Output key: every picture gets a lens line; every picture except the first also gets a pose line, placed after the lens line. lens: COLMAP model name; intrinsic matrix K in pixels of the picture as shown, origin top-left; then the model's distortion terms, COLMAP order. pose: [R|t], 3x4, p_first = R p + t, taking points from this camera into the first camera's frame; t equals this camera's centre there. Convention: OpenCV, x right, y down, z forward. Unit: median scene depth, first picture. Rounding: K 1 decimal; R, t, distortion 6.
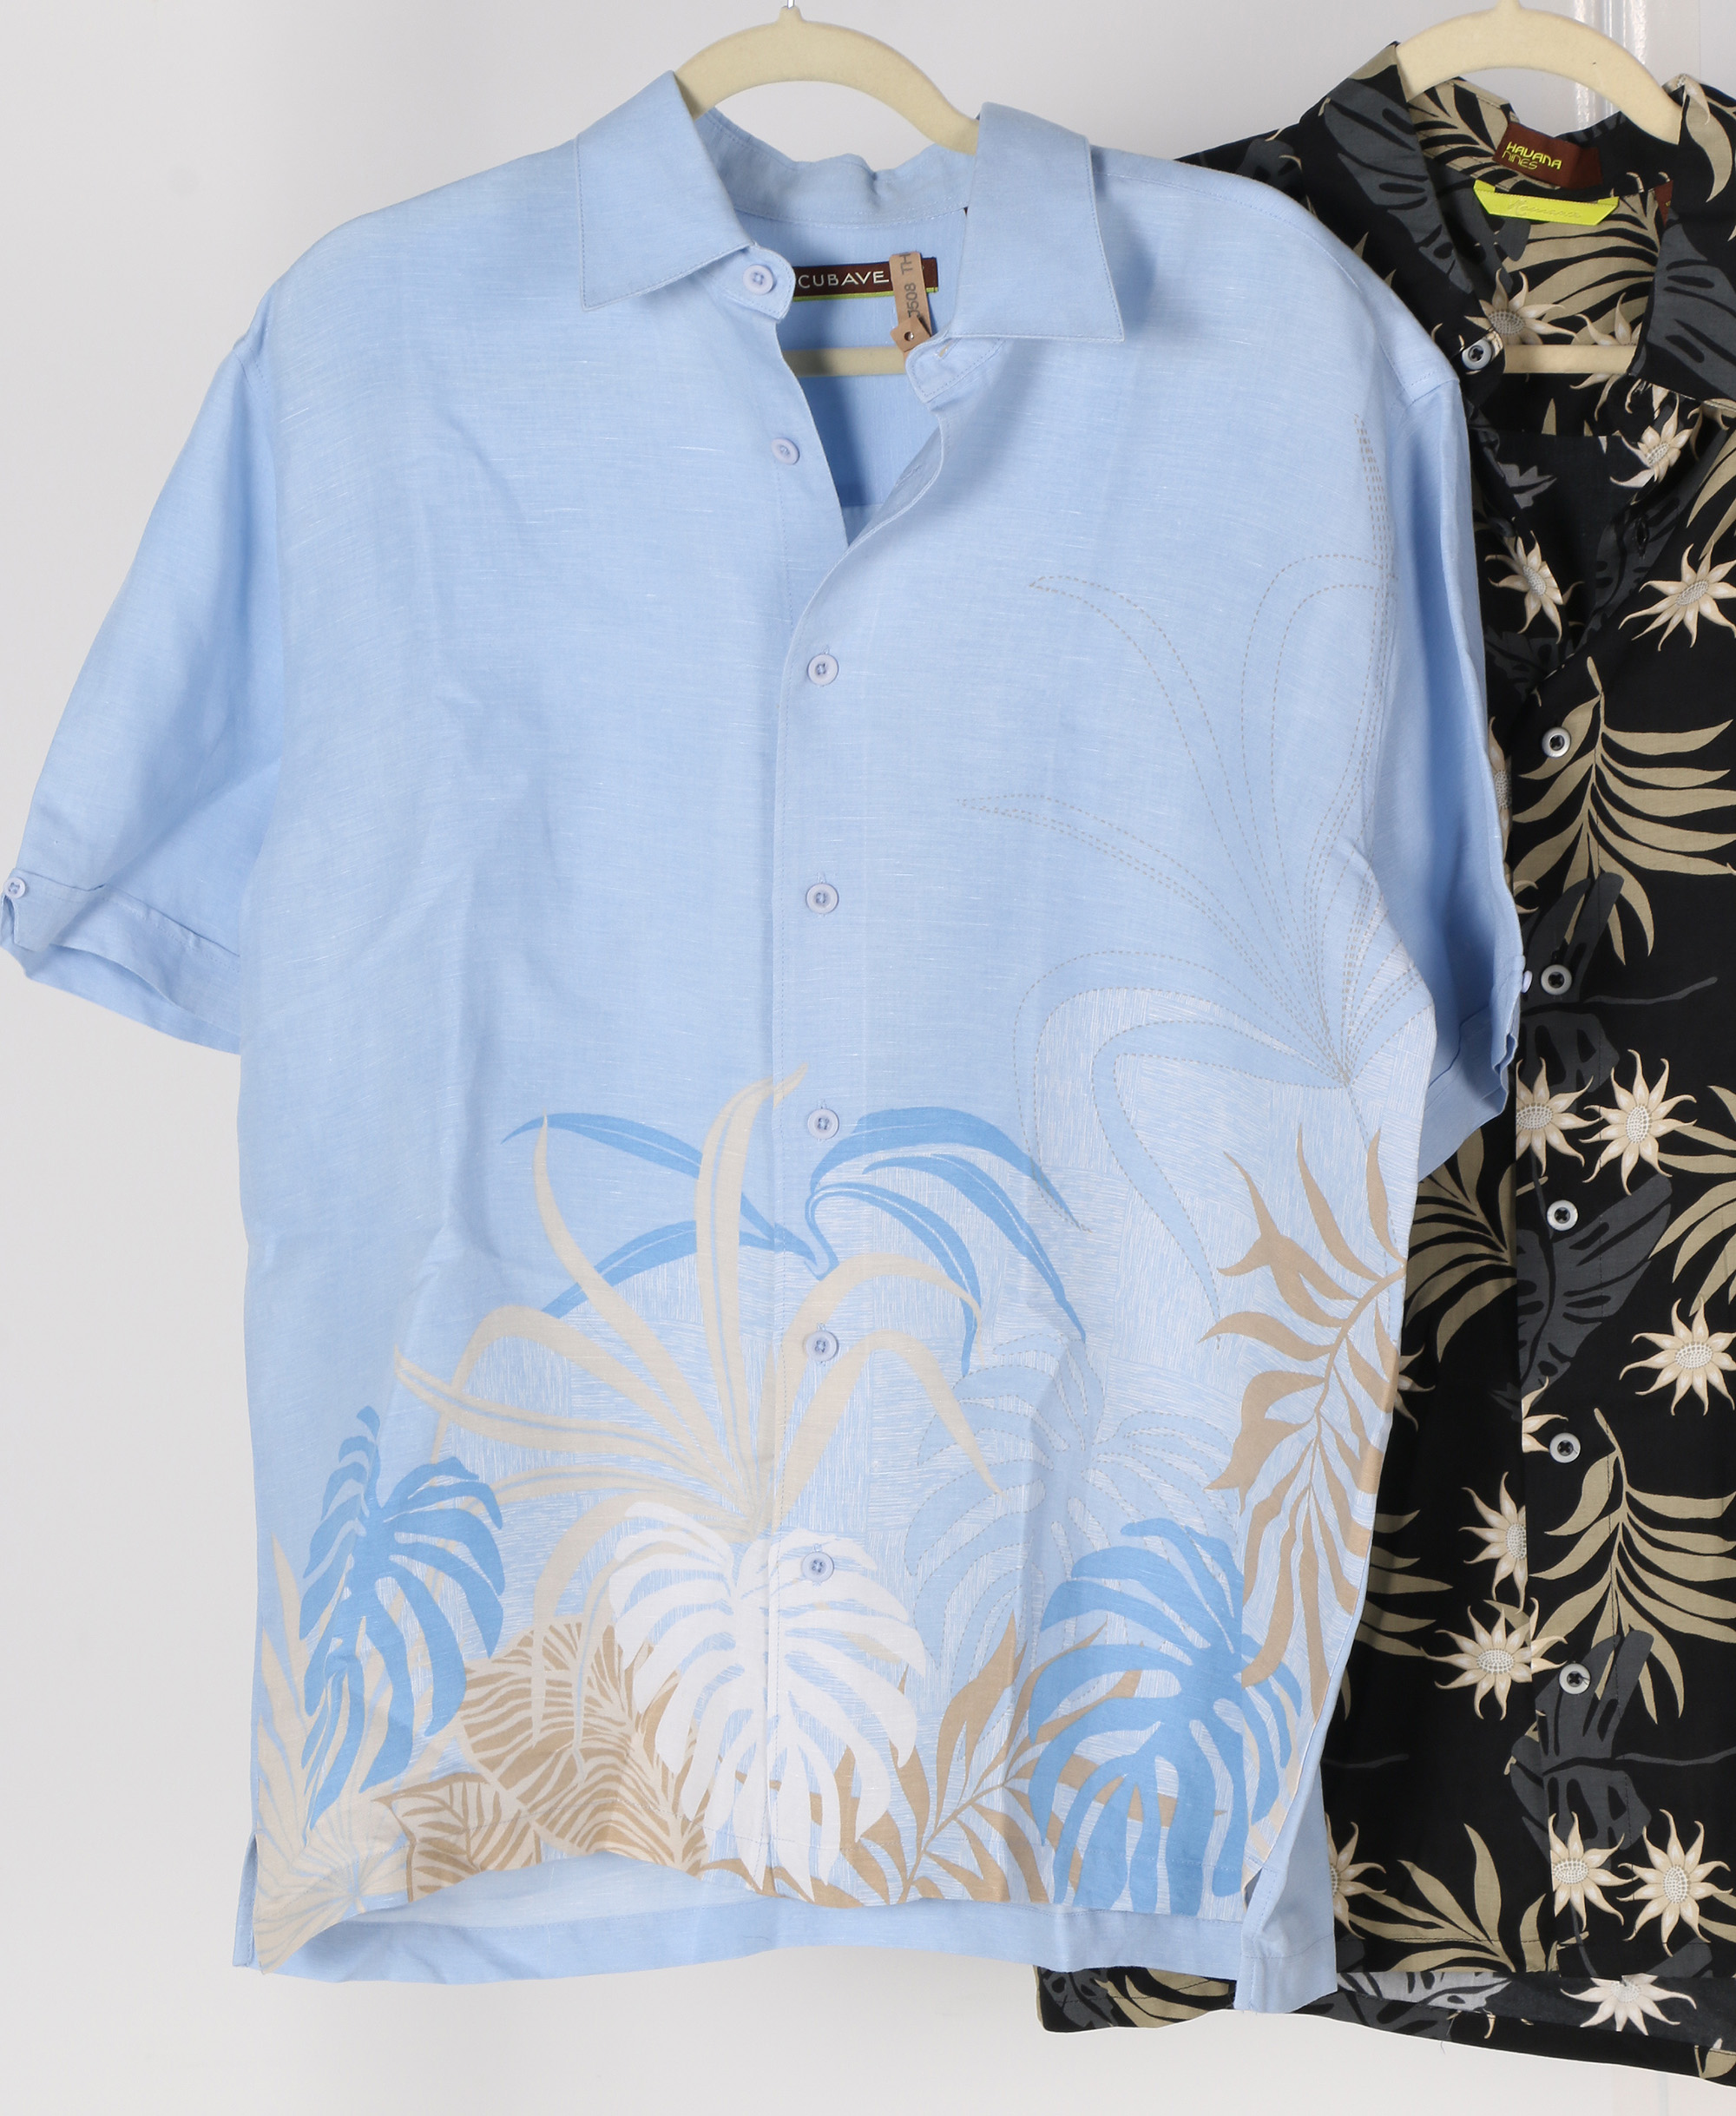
lens RADIAL K [[8720.8, 0, 869.0], [0, 8720.8, 1248.1], [0, 0, 1]] dist [0.387659, 0.000000]
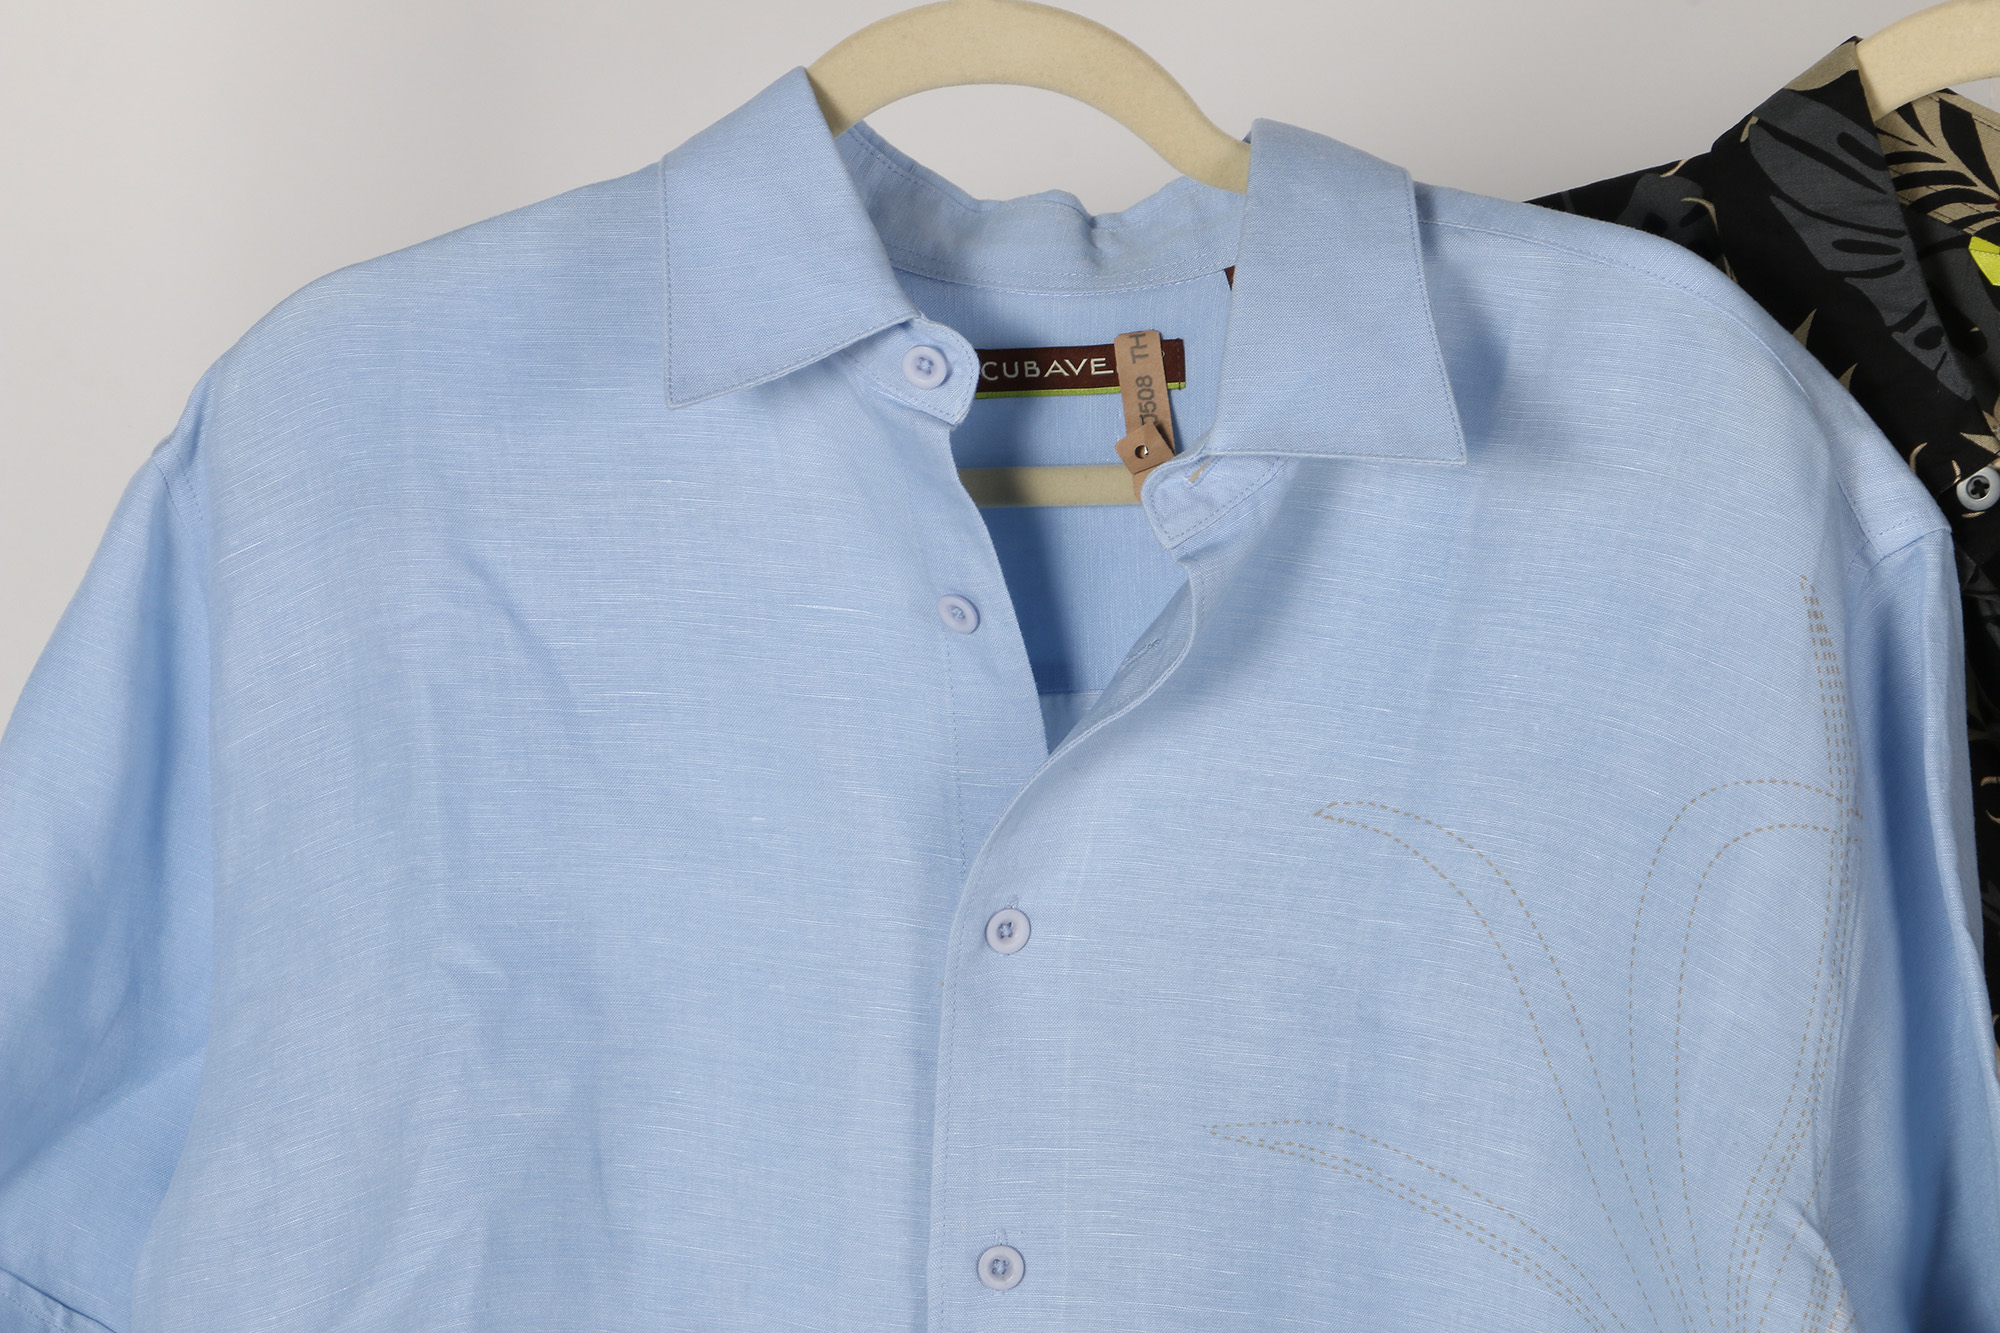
lens RADIAL K [[10463.9, 0, 1037.5], [0, 10463.9, 523.3], [0, 0, 1]] dist [1.719054, 0.000000]
pose [[0.999898, 0.012553, 0.006806, -0.009048], [-0.011866, 0.995592, -0.093033, -0.021829], [-0.007943, 0.092943, 0.995640, 0.181563]]
